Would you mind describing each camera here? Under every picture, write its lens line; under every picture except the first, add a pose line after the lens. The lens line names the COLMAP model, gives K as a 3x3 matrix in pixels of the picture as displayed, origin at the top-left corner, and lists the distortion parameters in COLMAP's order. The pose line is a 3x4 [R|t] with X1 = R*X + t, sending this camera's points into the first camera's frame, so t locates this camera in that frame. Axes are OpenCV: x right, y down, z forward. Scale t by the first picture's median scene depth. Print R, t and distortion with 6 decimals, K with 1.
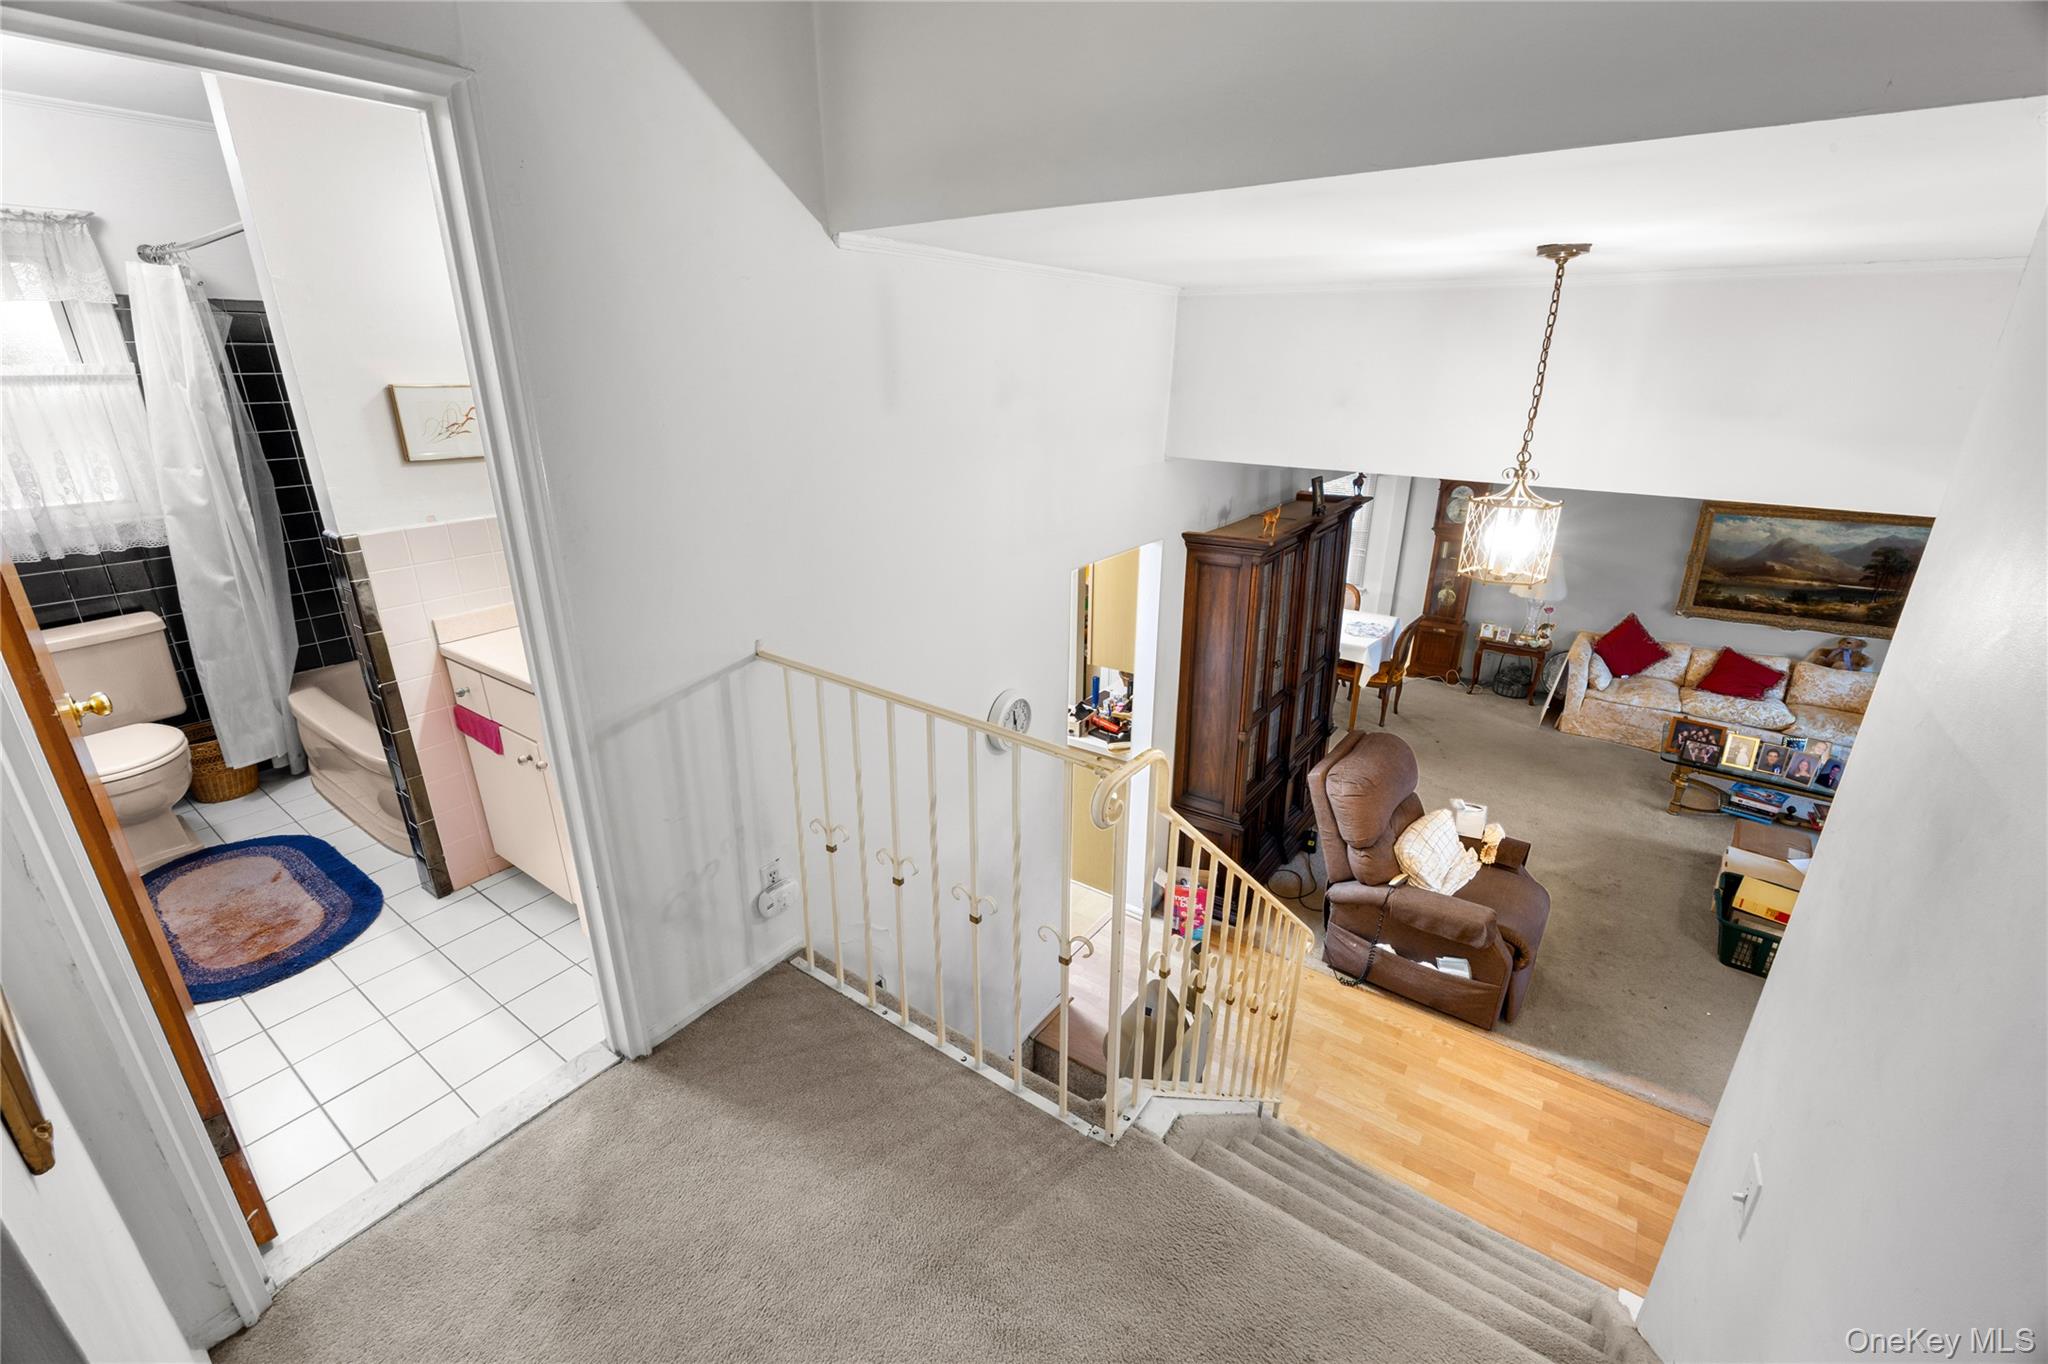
lens RADIAL K [[863.1, 0, 1018.9], [0, 863.1, 682.9], [0, 0, 1]] dist [-0.003798, -0.001456]
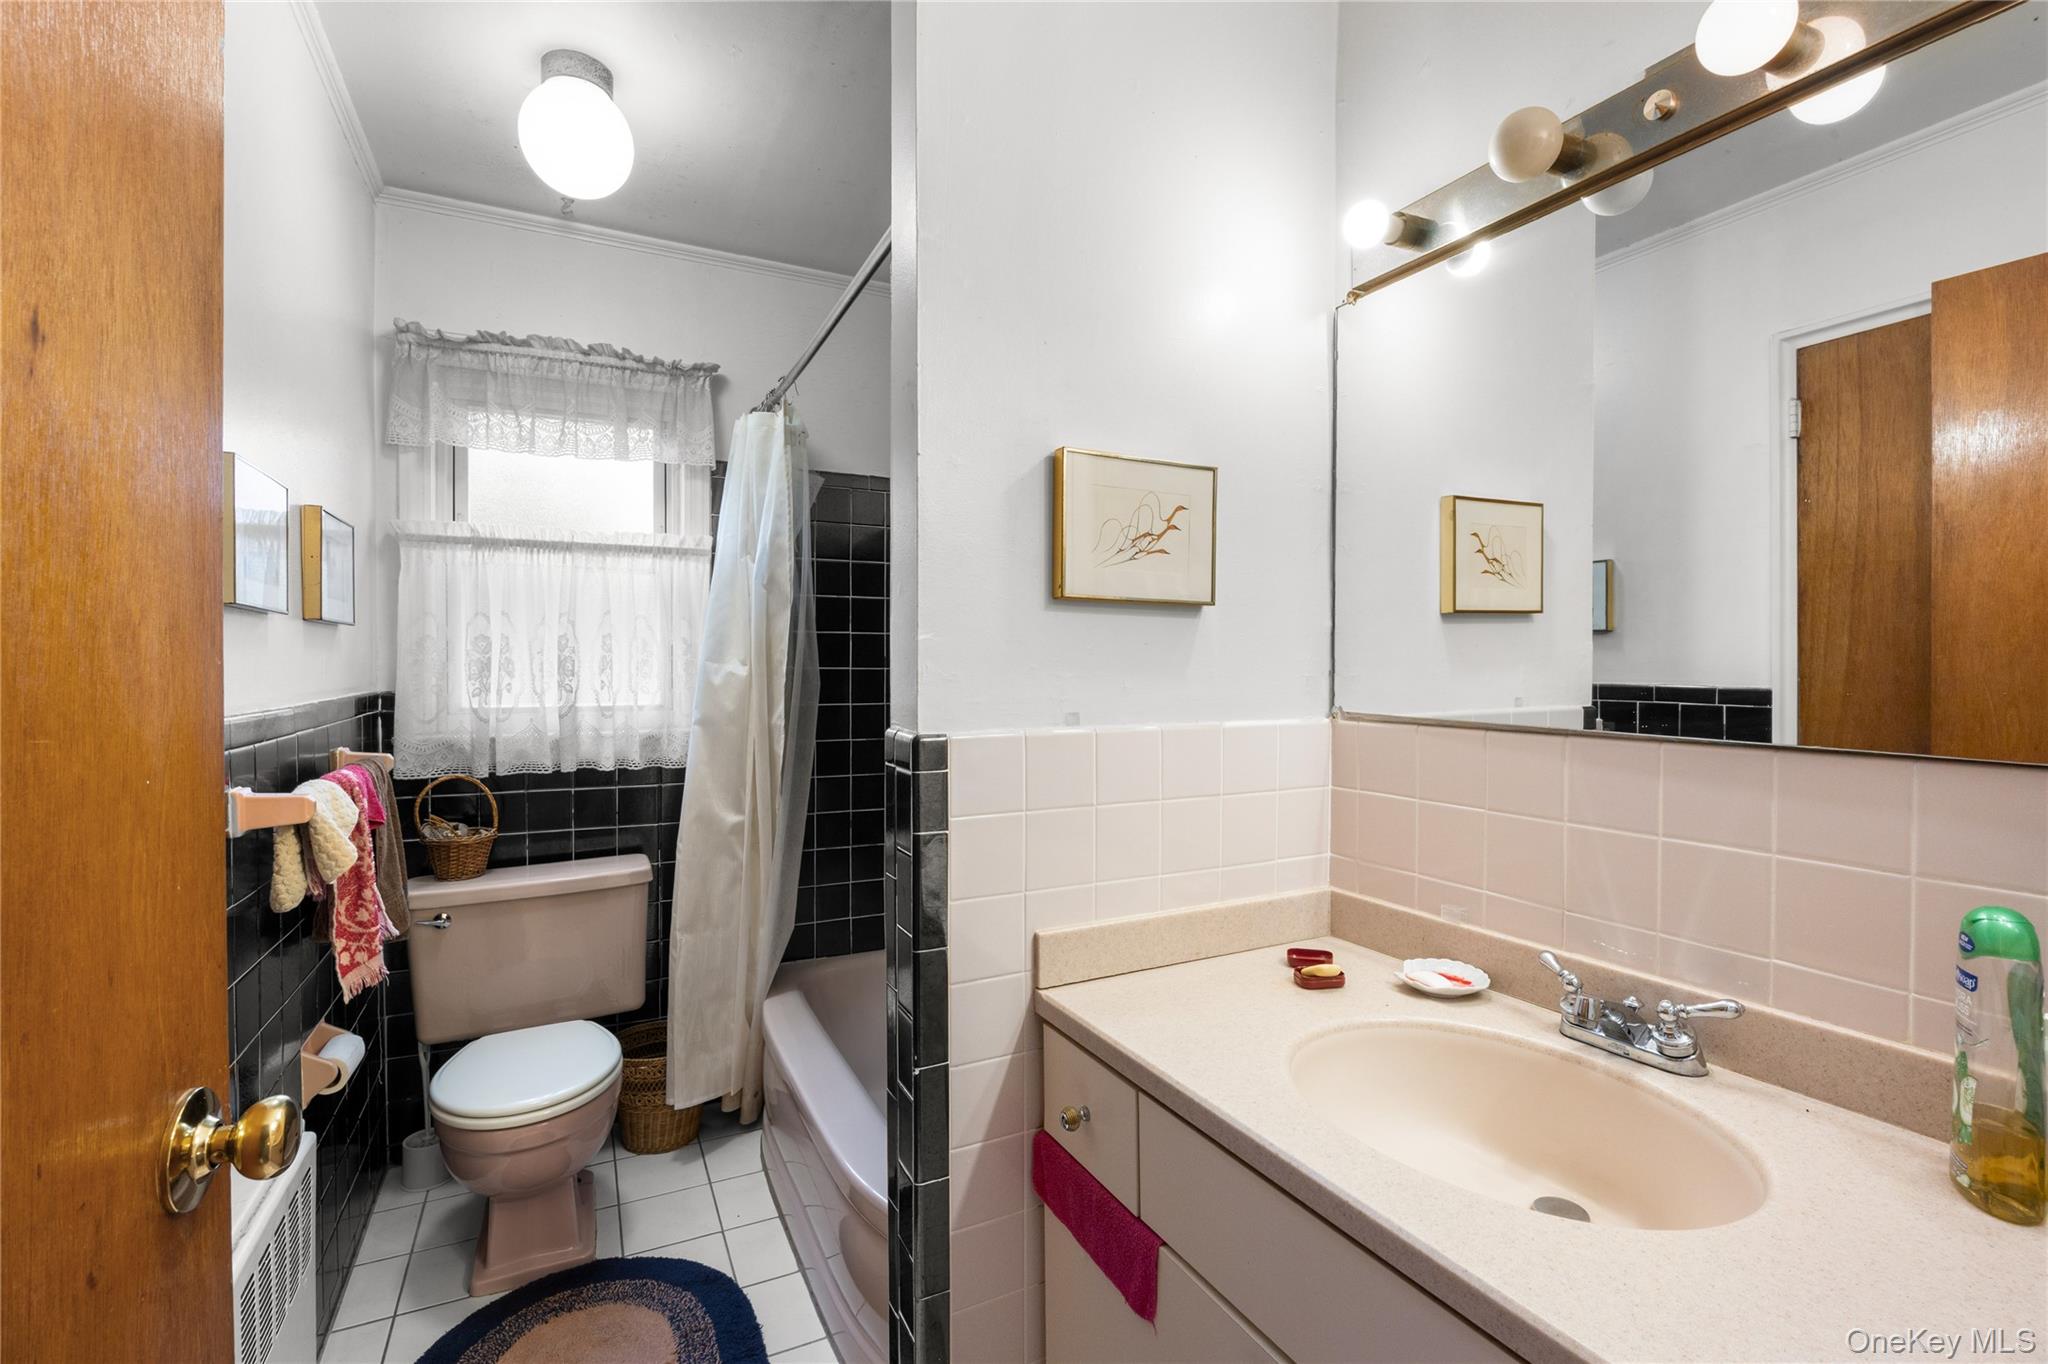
lens RADIAL K [[900.8, 0, 1024.3], [0, 900.8, 679.6], [0, 0, 1]] dist [-0.013096, -0.000255]
pose [[0.892610, 0.004763, -0.450805, -0.396862], [-0.155773, 0.941616, -0.298486, -0.047209], [0.423063, 0.336654, 0.841238, 0.461878]]
